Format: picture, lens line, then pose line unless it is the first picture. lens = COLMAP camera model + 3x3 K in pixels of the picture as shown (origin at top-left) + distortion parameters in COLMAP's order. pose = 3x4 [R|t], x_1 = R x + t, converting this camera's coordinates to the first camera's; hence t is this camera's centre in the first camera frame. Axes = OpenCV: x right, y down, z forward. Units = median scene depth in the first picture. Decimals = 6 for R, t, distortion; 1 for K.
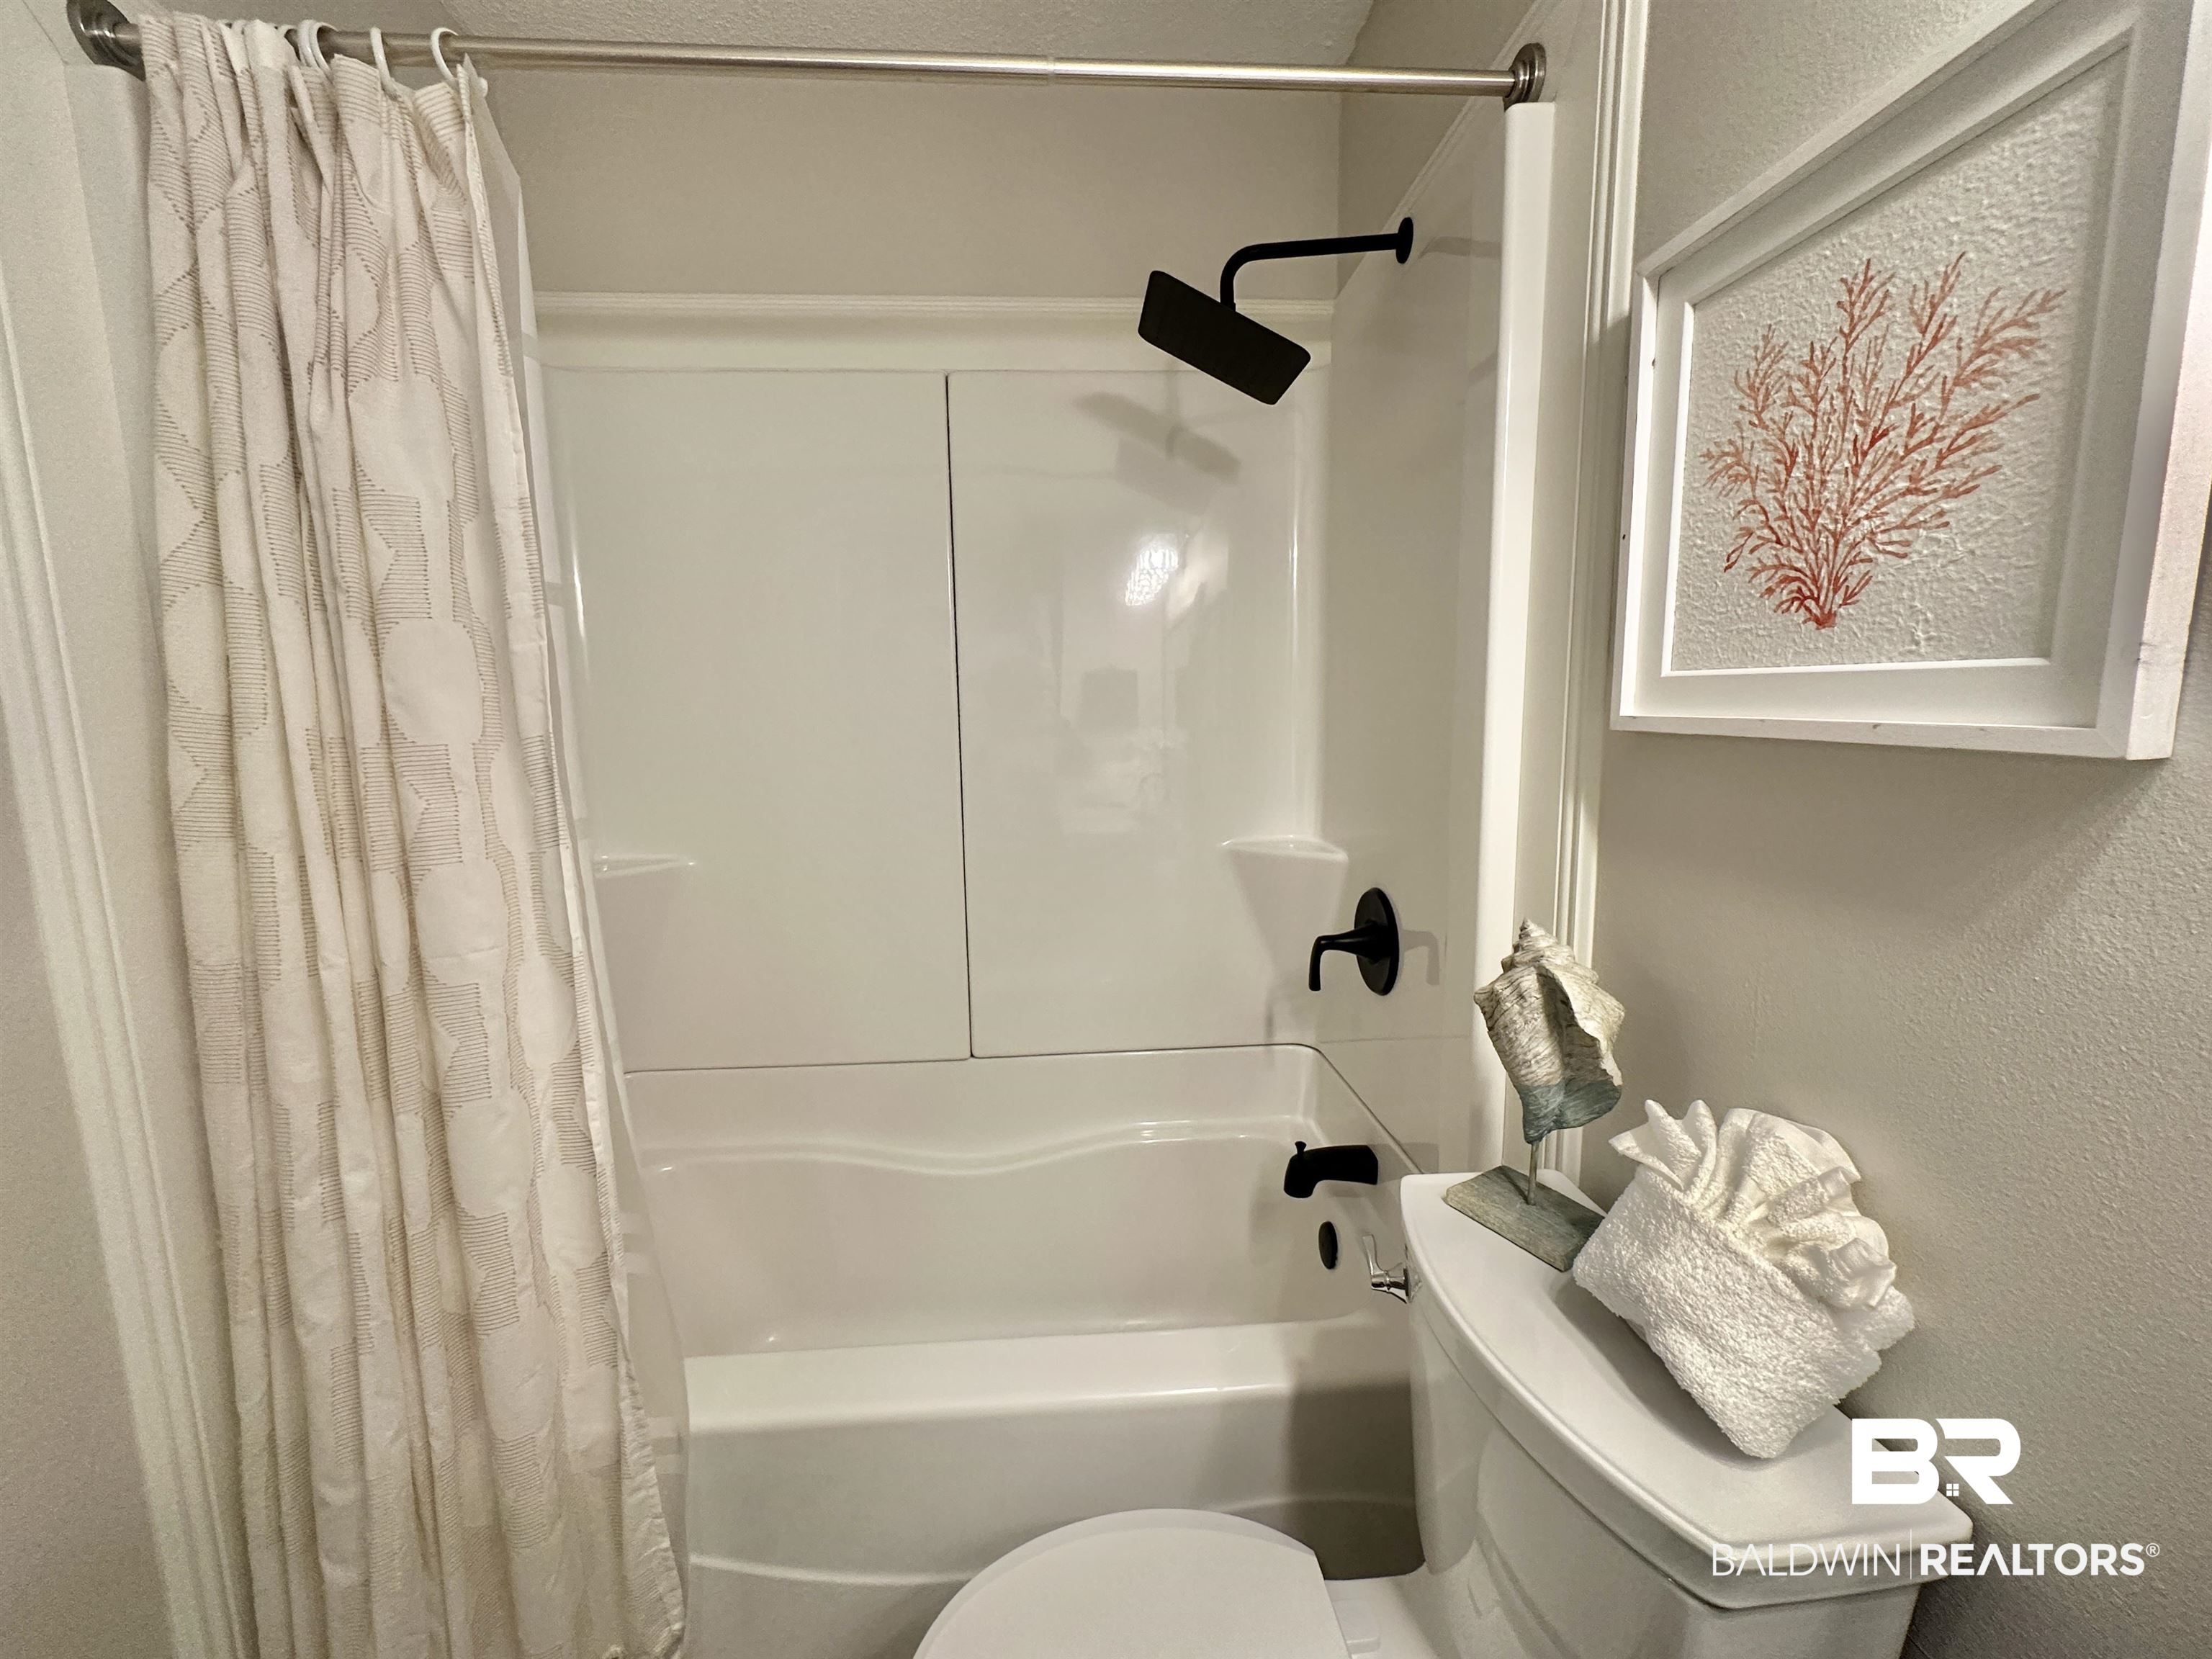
lens RADIAL K [[886.9, 0, 1108.8], [0, 886.9, 824.0], [0, 0, 1]] dist [-0.002067, 0.000909]
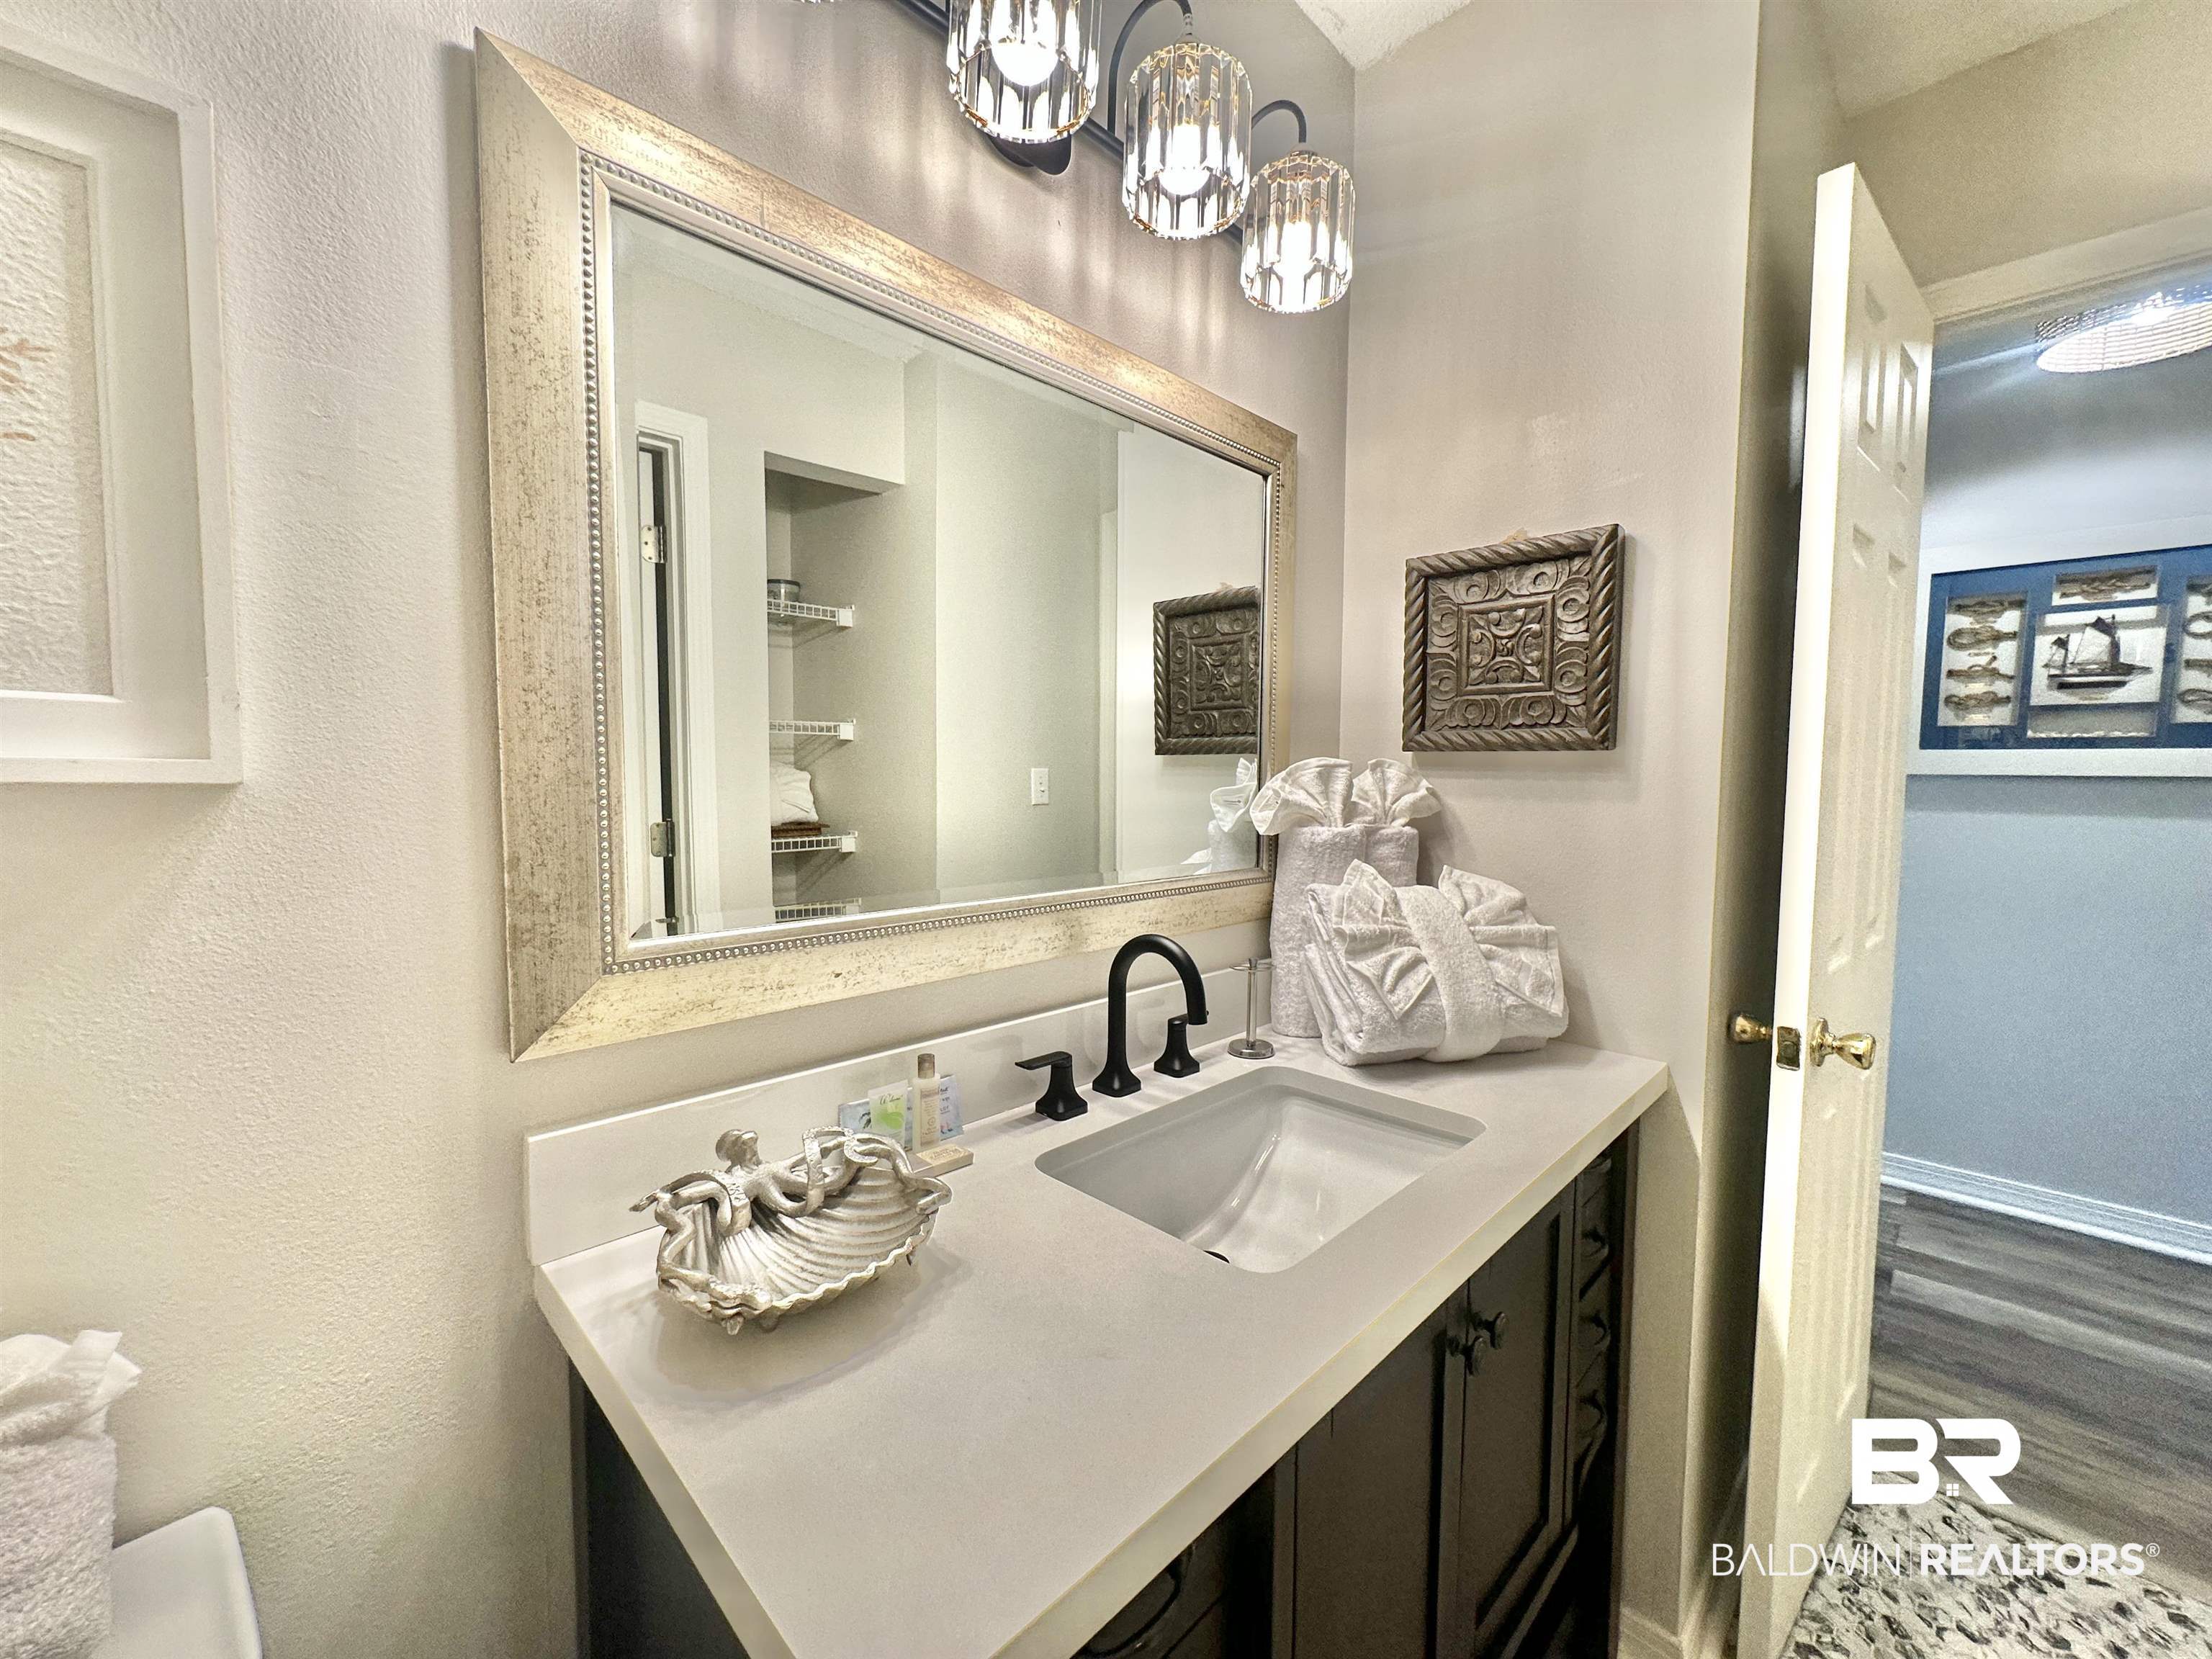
lens RADIAL K [[886.9, 0, 1104.8], [0, 886.9, 824.3], [0, 0, 1]] dist [-0.002067, 0.000909]
pose [[-0.659590, -0.034527, 0.750832, -0.545430], [0.107384, 0.984368, 0.139601, -0.054607], [-0.743915, 0.172707, -0.645572, 0.818118]]
